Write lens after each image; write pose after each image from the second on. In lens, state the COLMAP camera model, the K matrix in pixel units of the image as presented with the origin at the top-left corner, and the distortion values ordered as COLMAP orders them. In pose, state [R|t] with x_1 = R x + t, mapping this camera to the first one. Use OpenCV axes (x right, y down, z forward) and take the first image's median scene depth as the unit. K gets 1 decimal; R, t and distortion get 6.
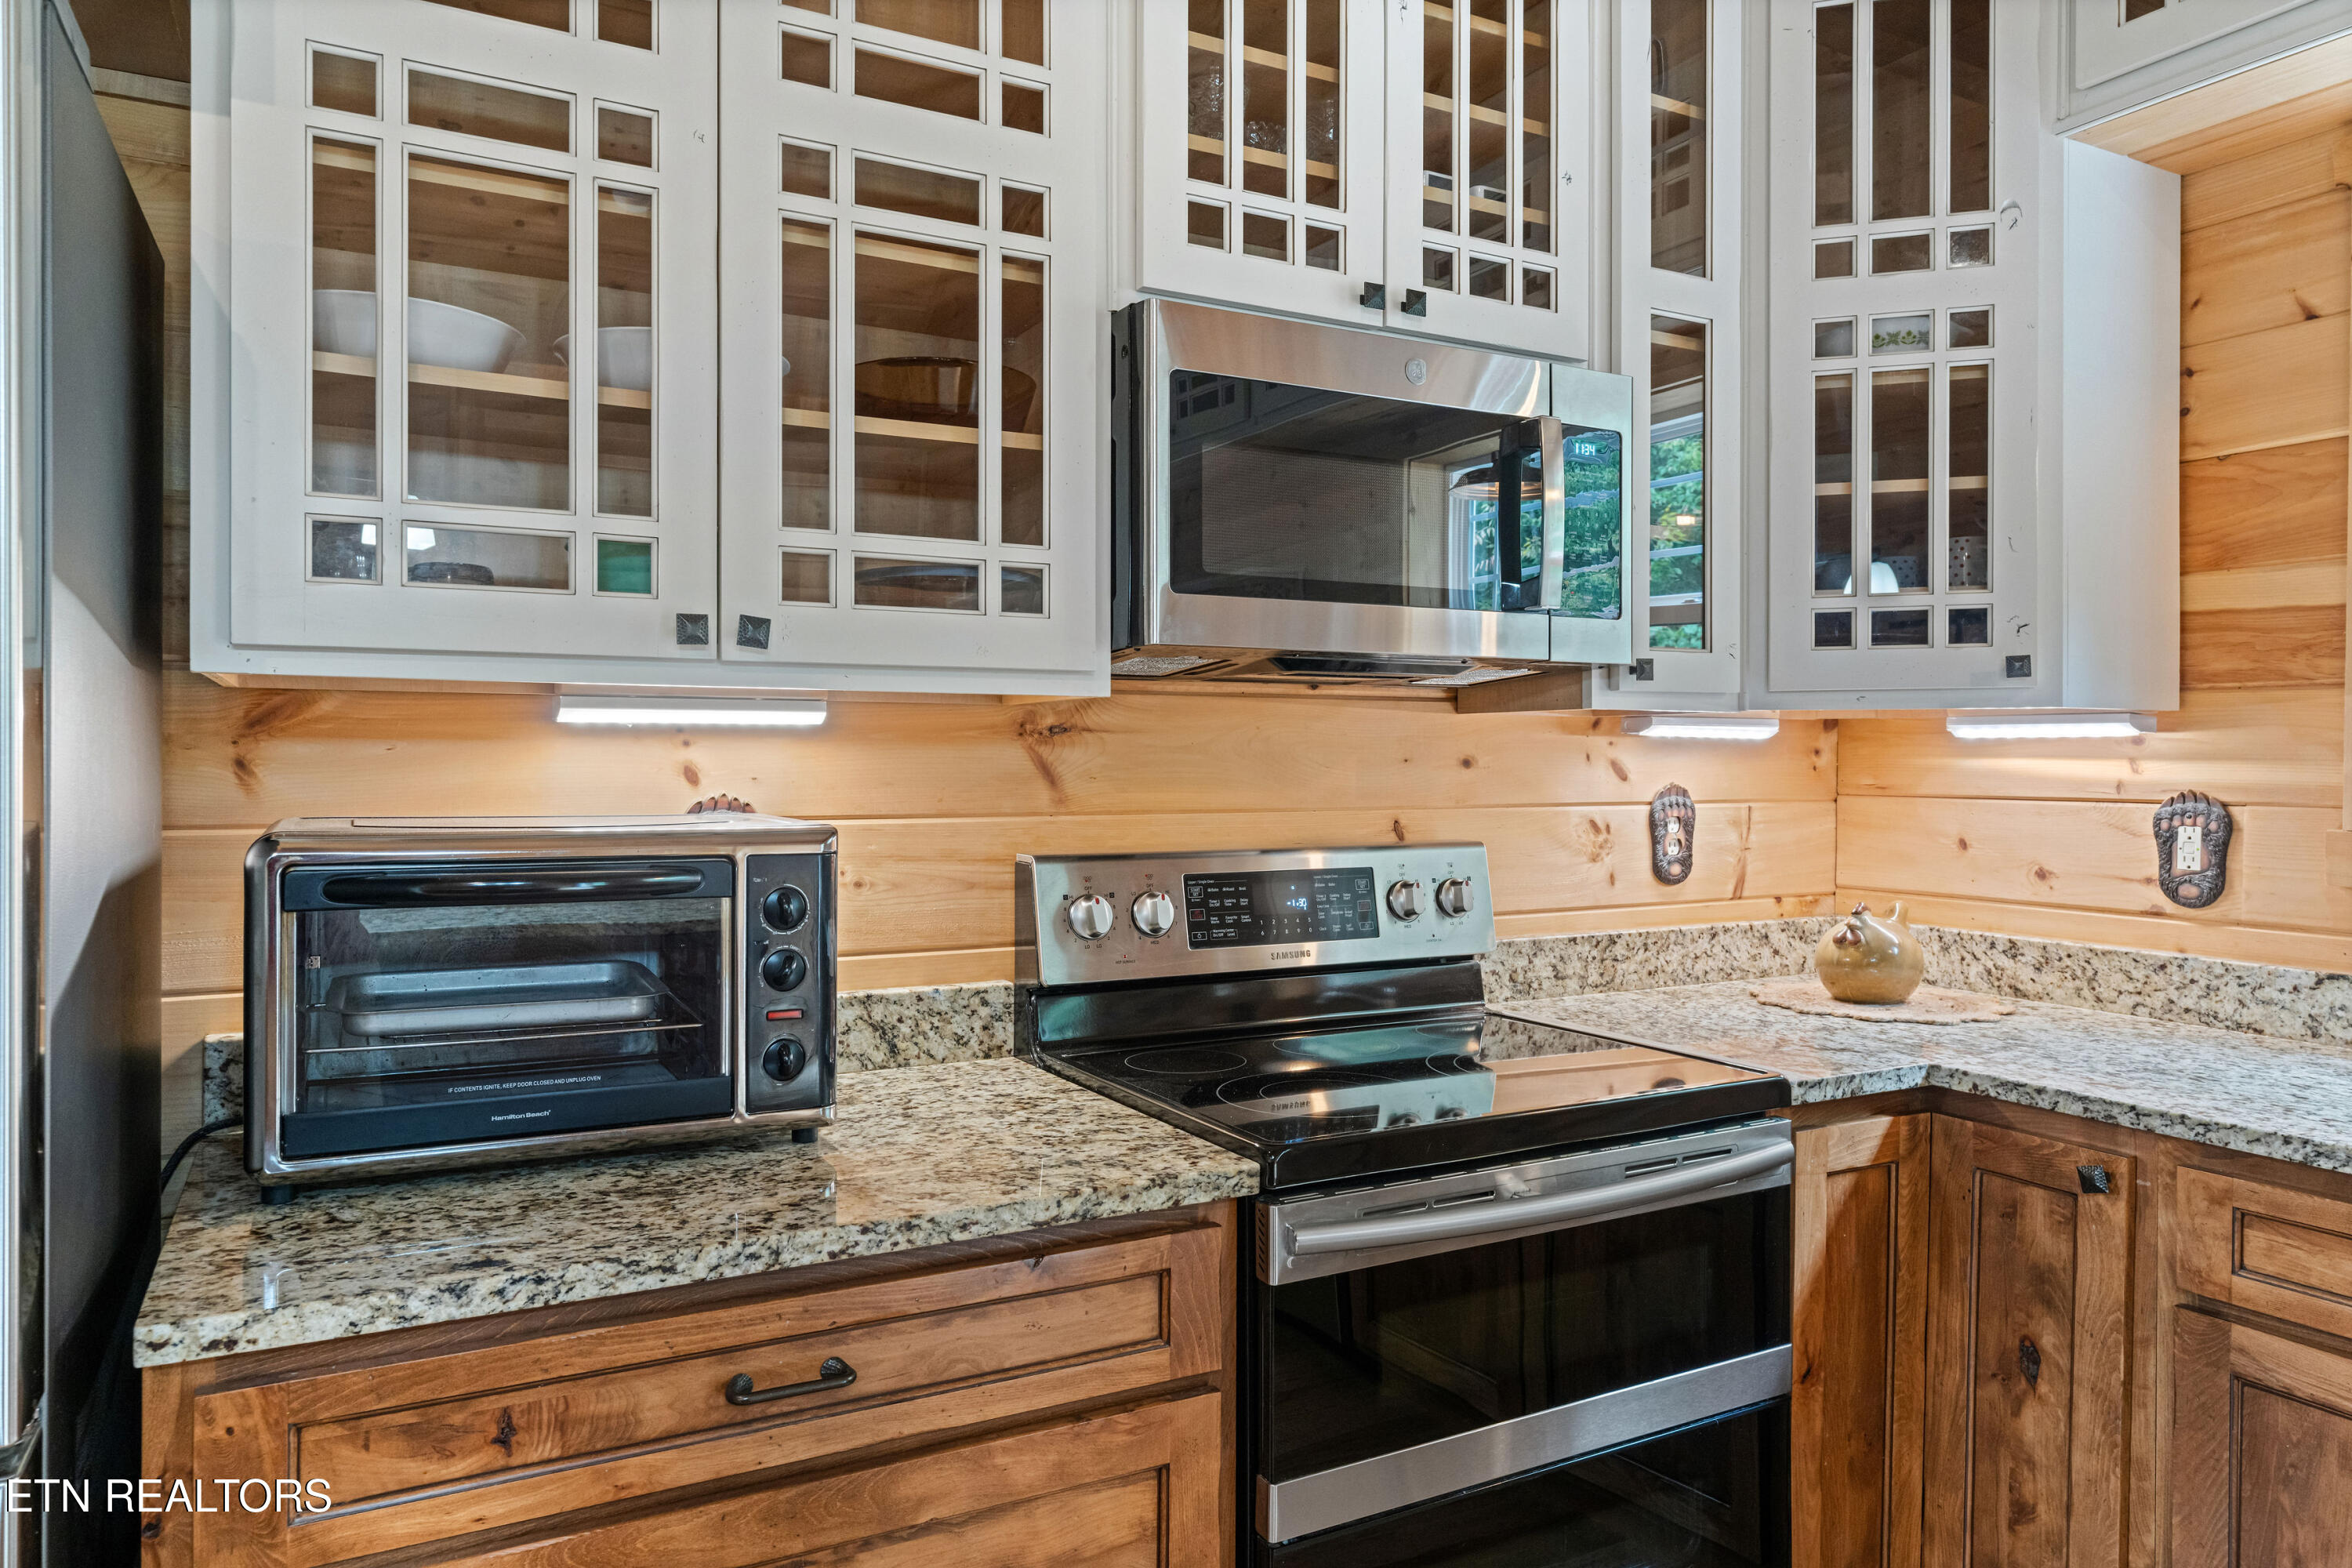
lens RADIAL K [[1520.6, 0, 1174.5], [0, 1520.6, 761.6], [0, 0, 1]] dist [-0.000347, 0.003681]
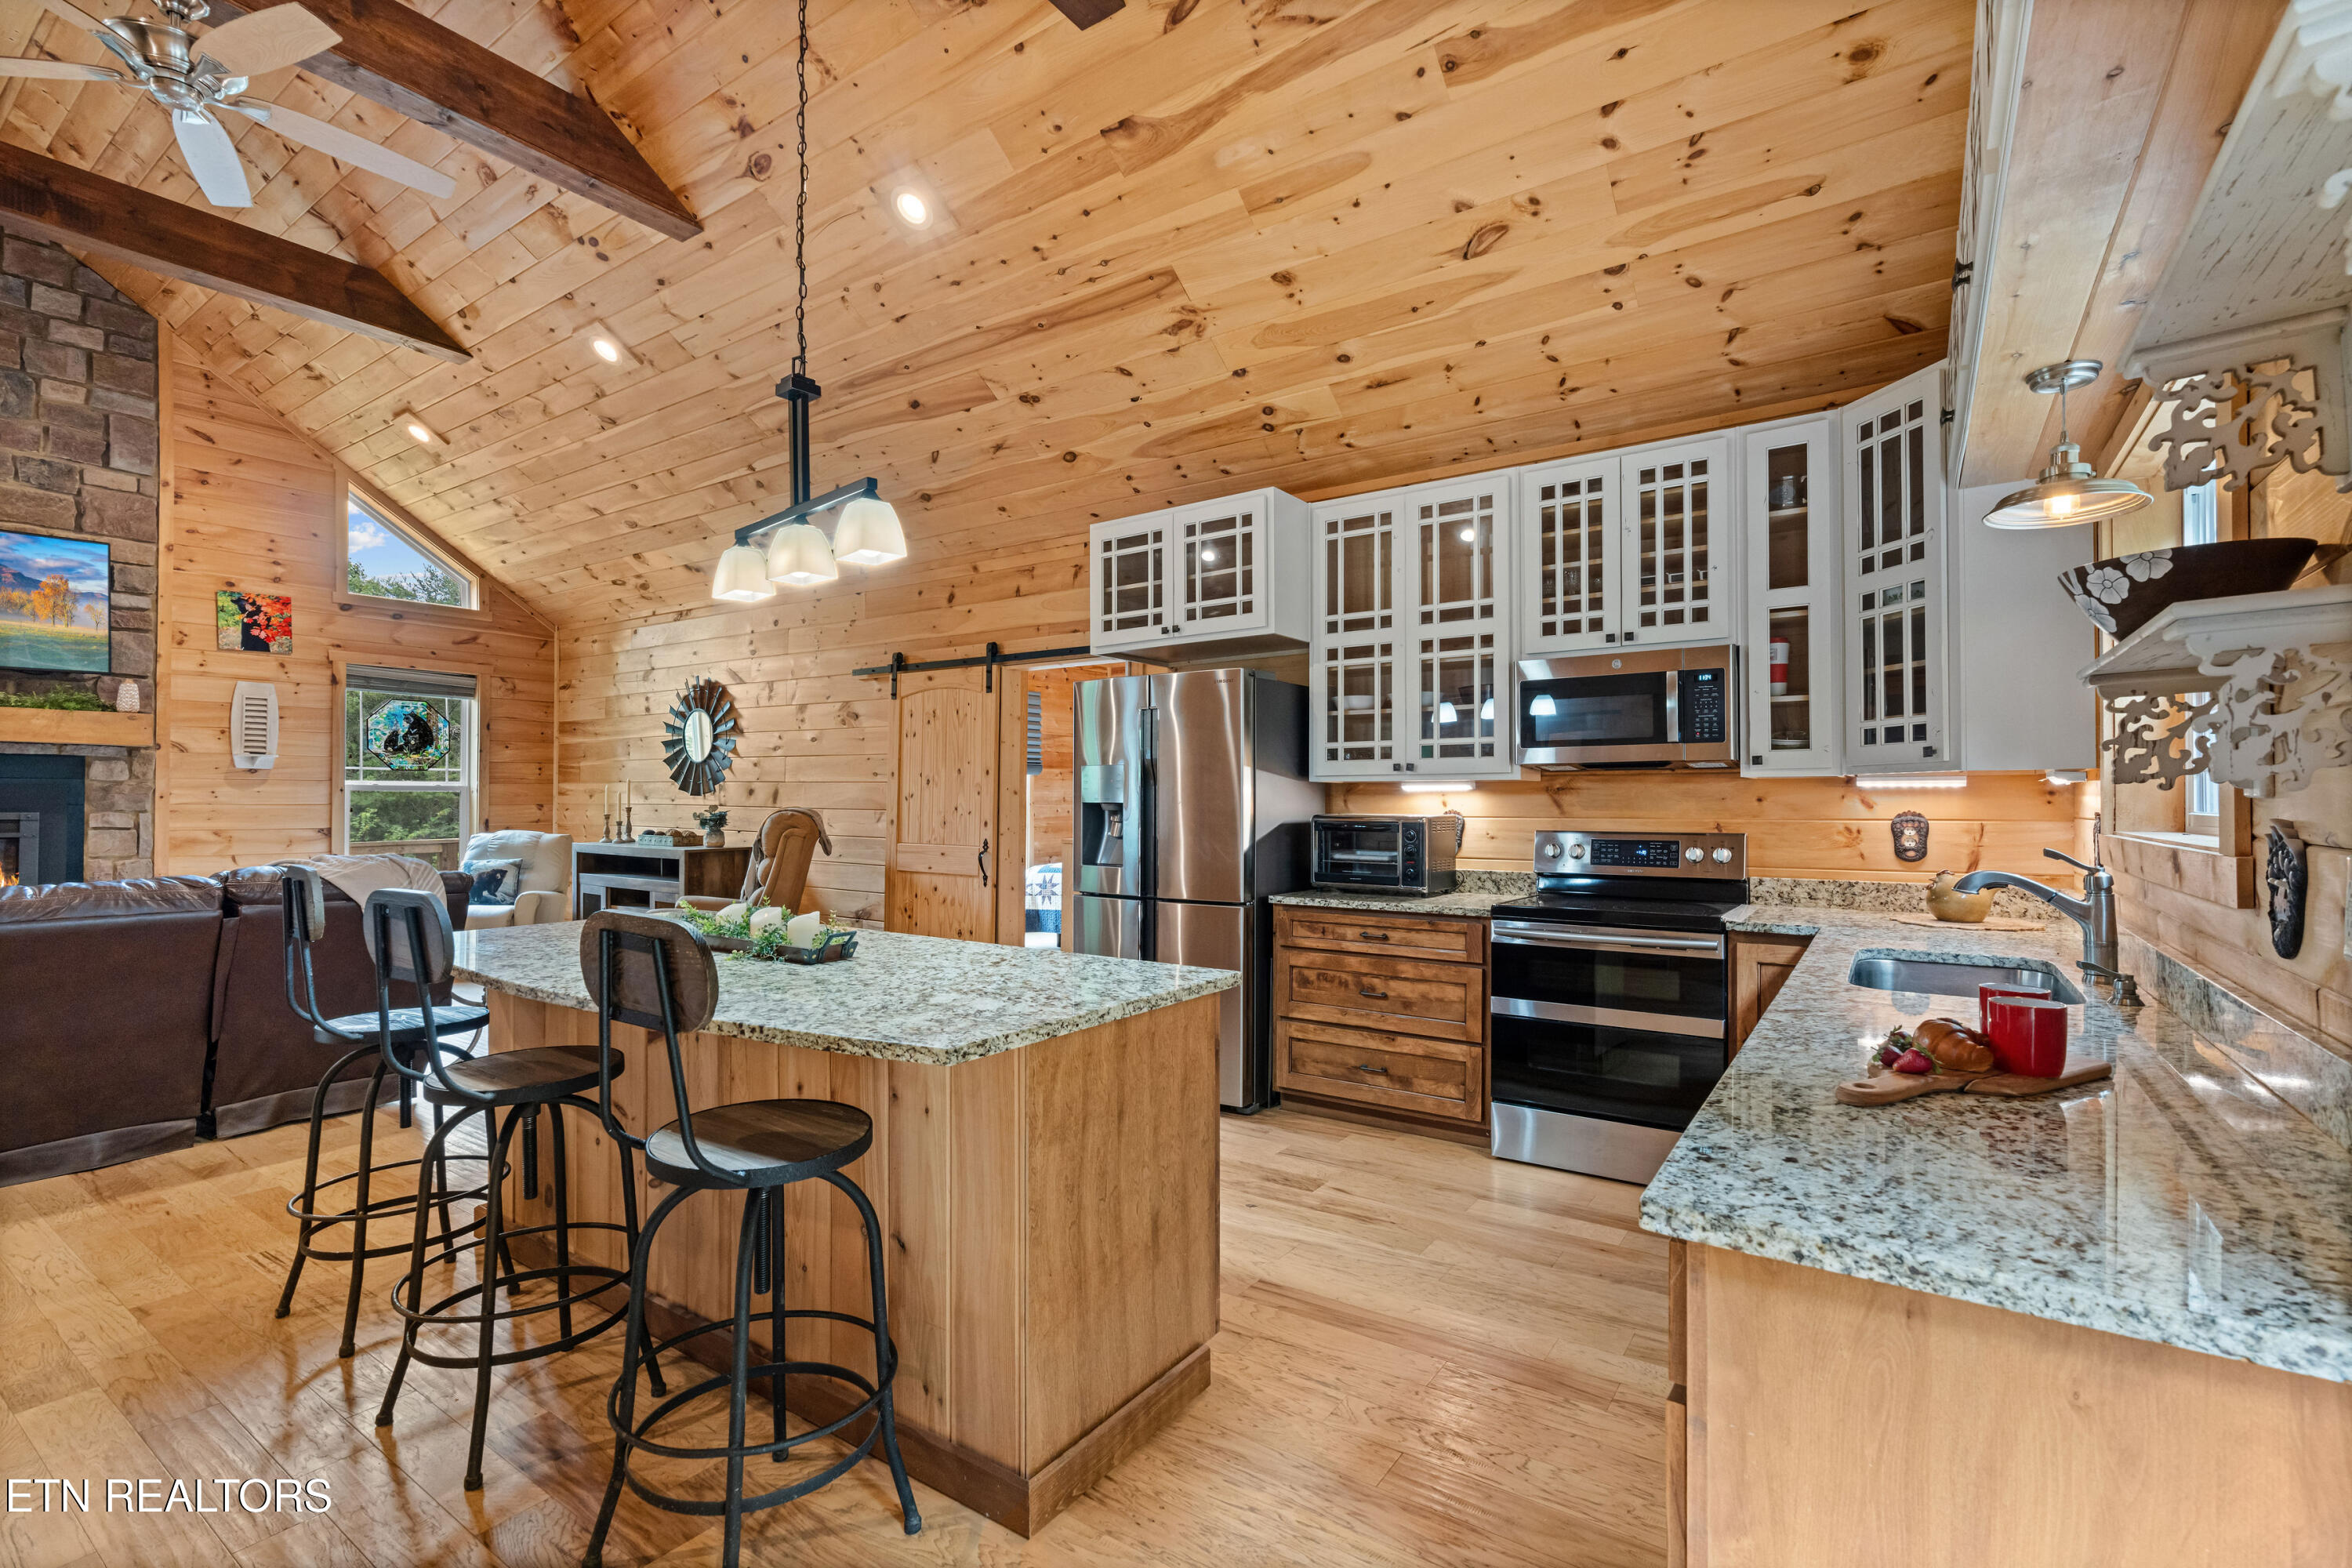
lens RADIAL K [[1062.3, 0, 1178.5], [0, 1062.3, 790.6], [0, 0, 1]] dist [-0.000010, 0.000553]
pose [[0.447680, -0.013000, -0.894099, 1.532452], [-0.001737, 0.999880, -0.015407, 0.016165], [0.894192, 0.008451, 0.447603, -0.623723]]
